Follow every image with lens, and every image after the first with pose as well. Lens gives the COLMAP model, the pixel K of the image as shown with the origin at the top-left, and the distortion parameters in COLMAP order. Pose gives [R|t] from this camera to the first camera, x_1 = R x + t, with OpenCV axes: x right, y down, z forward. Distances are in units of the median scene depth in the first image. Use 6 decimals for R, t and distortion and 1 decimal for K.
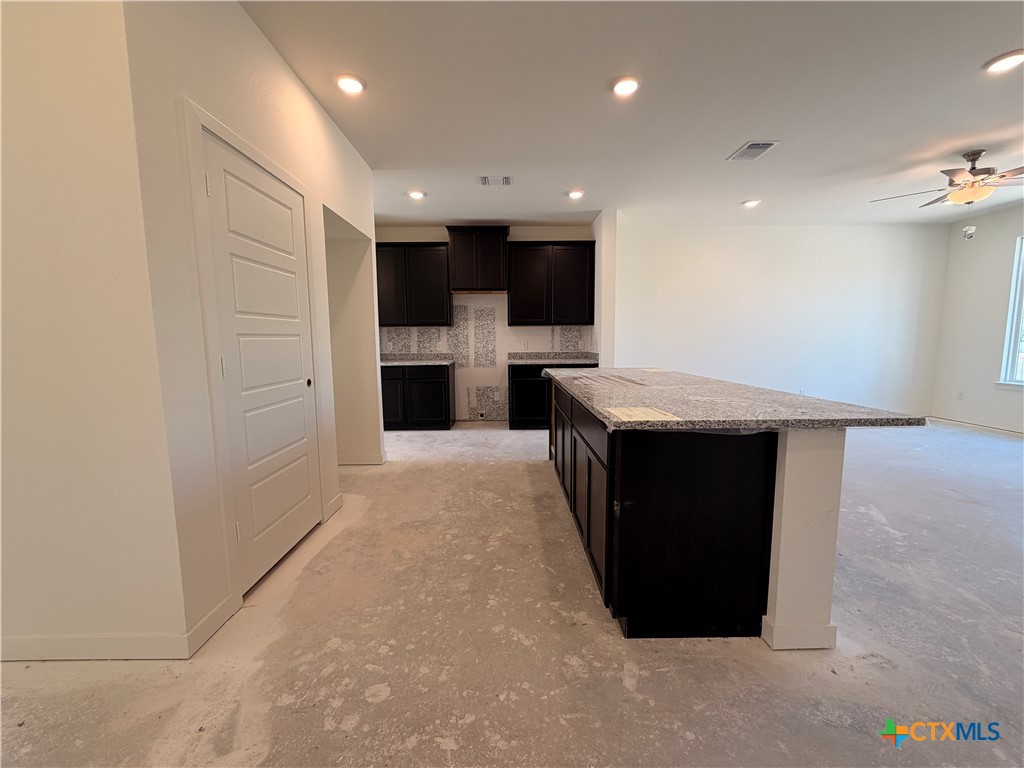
lens RADIAL K [[408.6, 0, 508.8], [0, 408.6, 383.7], [0, 0, 1]] dist [0.000335, -0.000144]
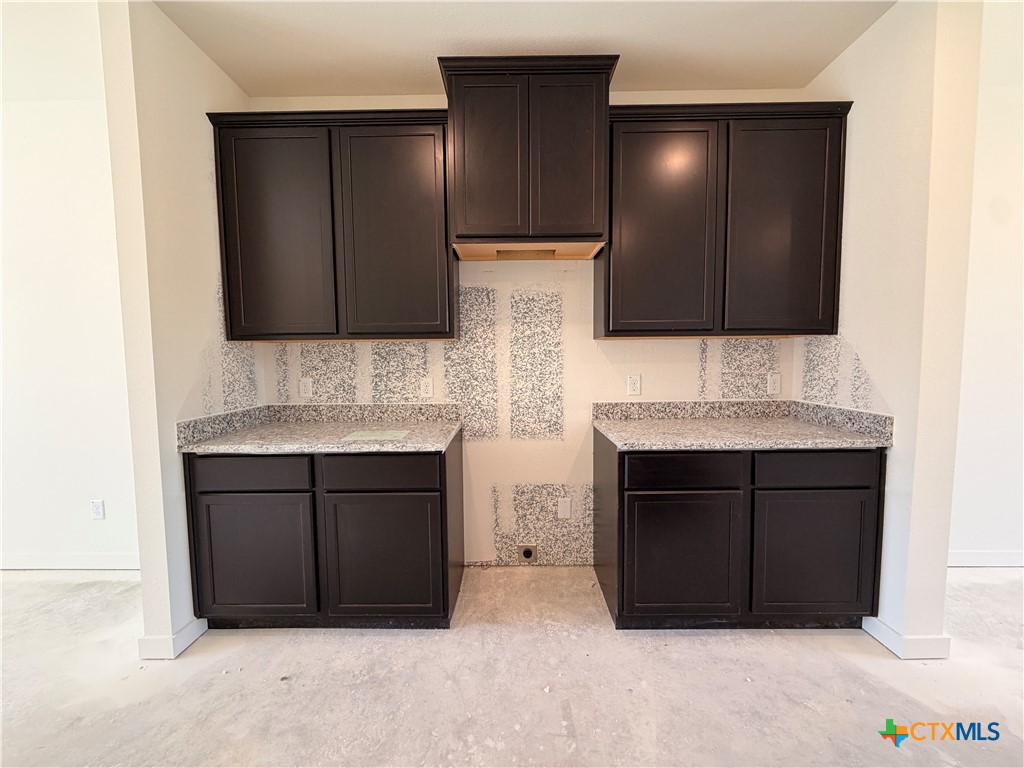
lens RADIAL K [[408.6, 0, 510.2], [0, 408.6, 381.7], [0, 0, 1]] dist [0.000335, -0.000144]
pose [[0.999853, -0.001029, -0.017101, -0.096841], [0.000260, 0.998992, -0.044895, -0.098238], [0.017130, 0.044884, 0.998845, 0.734435]]
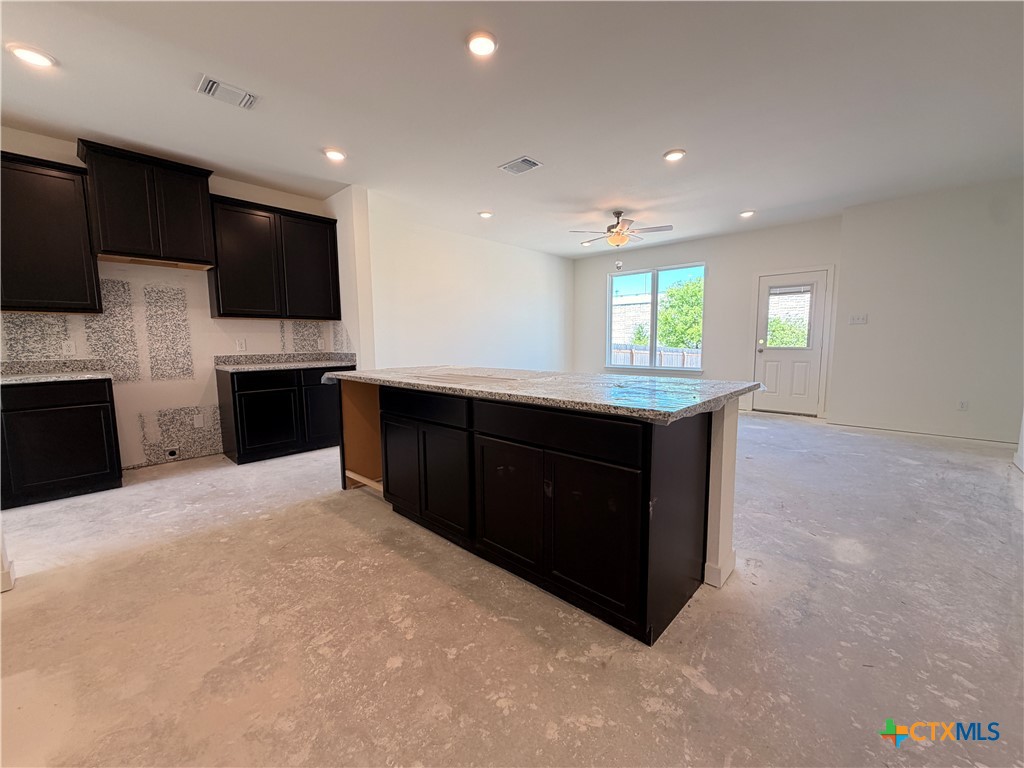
lens RADIAL K [[408.6, 0, 511.7], [0, 408.6, 384.0], [0, 0, 1]] dist [0.000335, -0.000144]
pose [[0.691607, -0.075519, 0.718316, -0.192678], [0.081453, 0.996329, 0.026322, -0.006945], [-0.717667, 0.040305, 0.695219, 0.194676]]
